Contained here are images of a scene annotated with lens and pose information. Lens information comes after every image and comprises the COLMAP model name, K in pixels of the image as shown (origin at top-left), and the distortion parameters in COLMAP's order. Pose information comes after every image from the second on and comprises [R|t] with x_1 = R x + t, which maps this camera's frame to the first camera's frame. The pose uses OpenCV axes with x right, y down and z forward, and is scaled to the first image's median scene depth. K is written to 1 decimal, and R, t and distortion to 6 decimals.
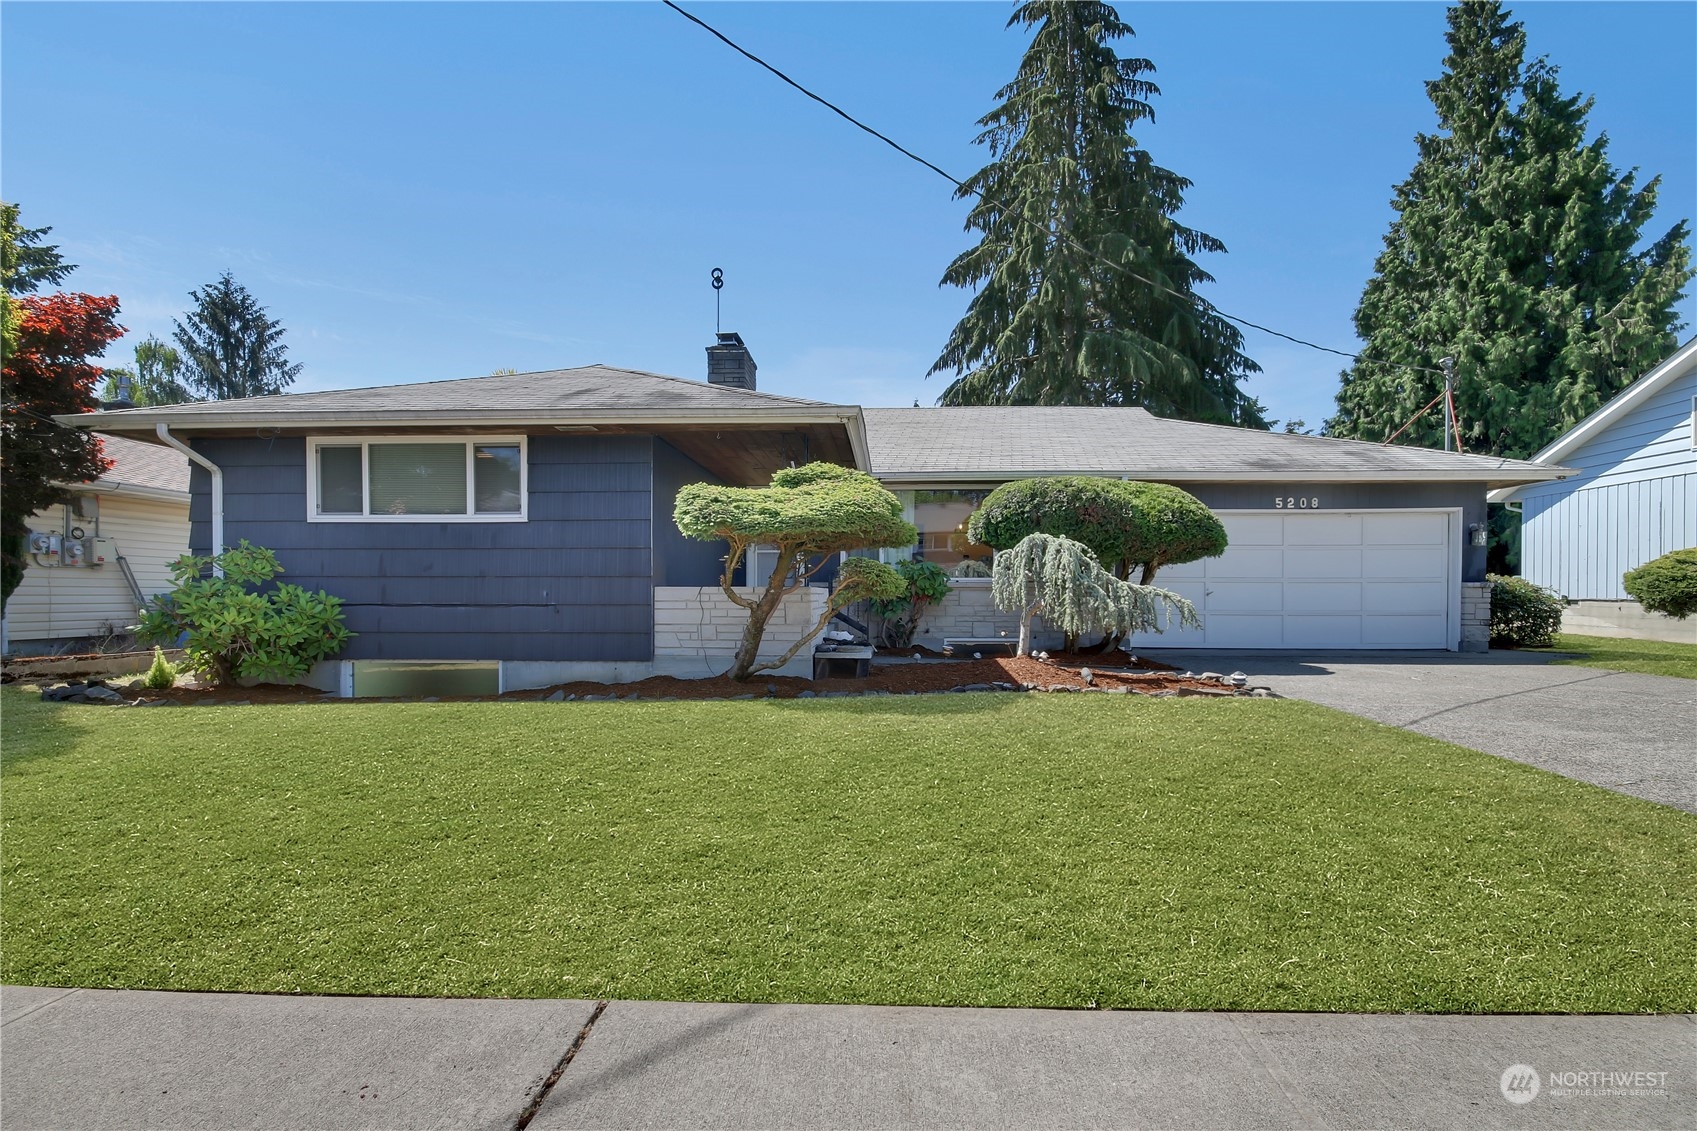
lens RADIAL K [[795.5, 0, 852.8], [0, 795.5, 579.7], [0, 0, 1]] dist [0.000588, -0.001428]
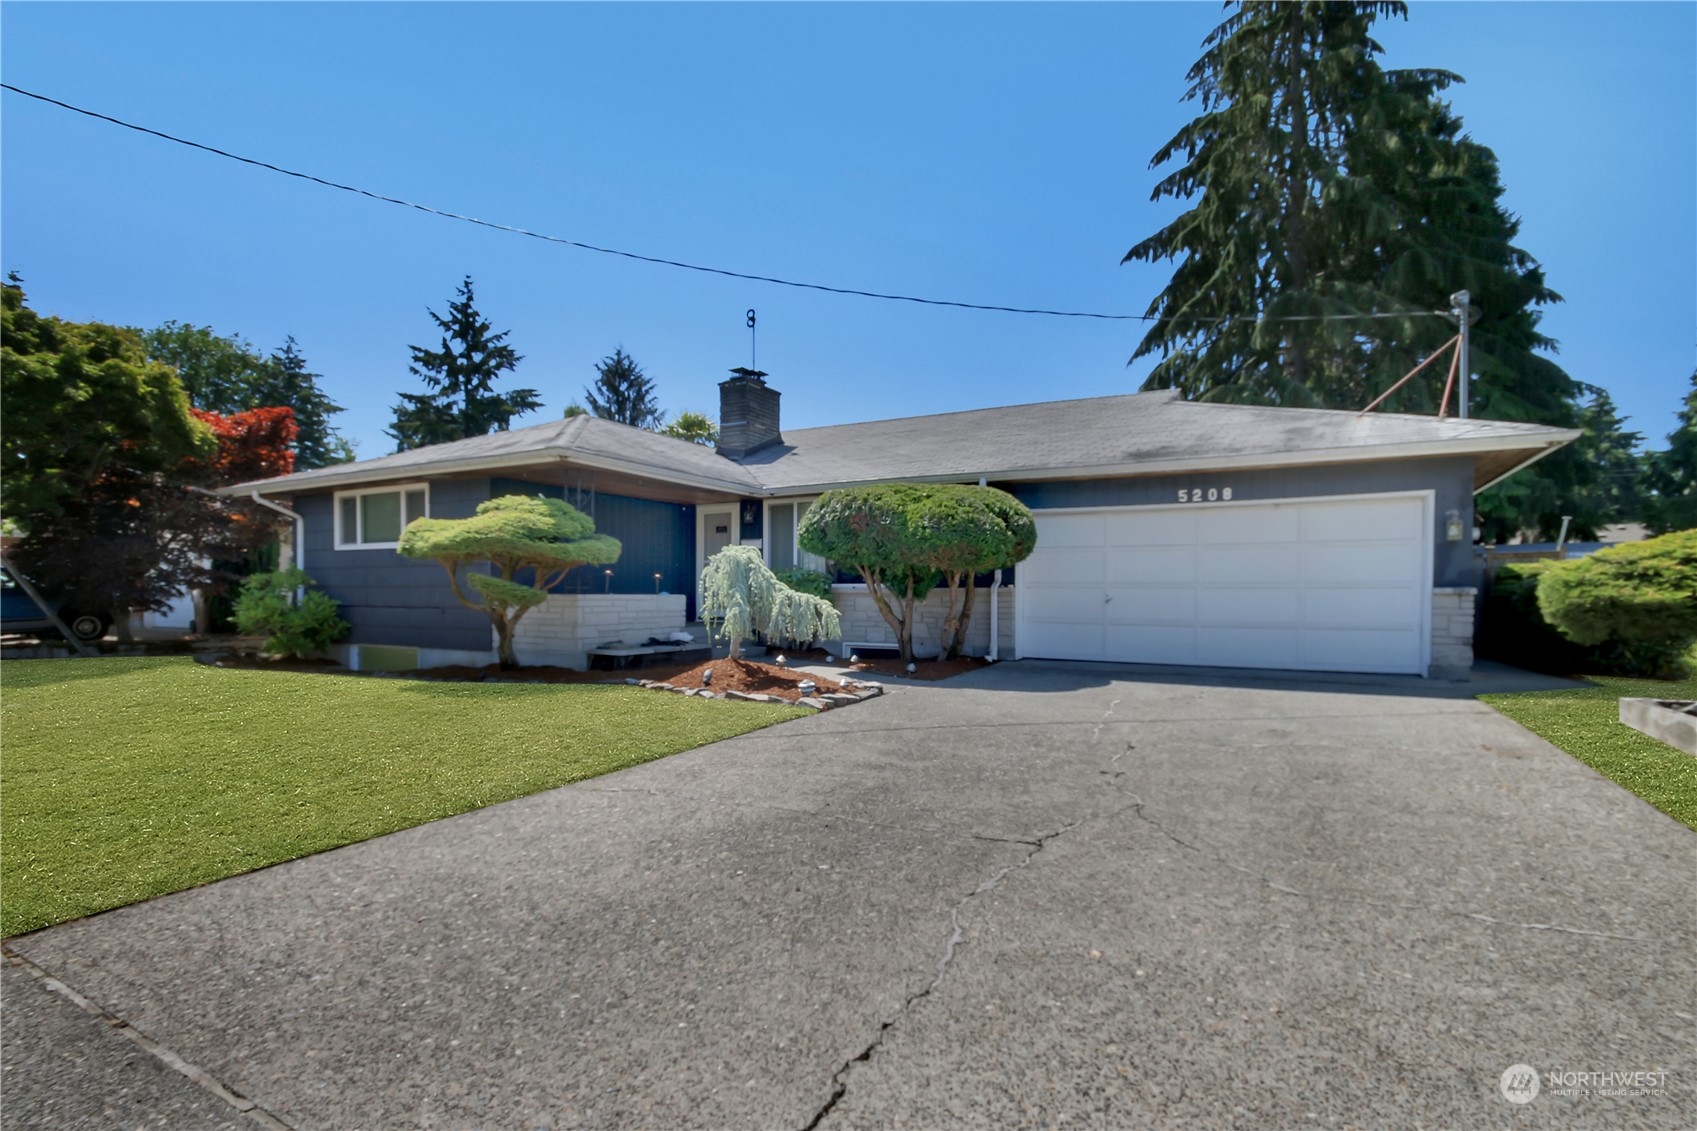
lens RADIAL K [[795.5, 0, 850.4], [0, 795.5, 568.4], [0, 0, 1]] dist [0.000588, -0.001428]
pose [[0.895495, -0.011843, -0.444913, 0.226398], [0.005160, 0.999855, -0.016229, -0.002490], [0.445041, 0.012237, 0.895427, 0.027359]]
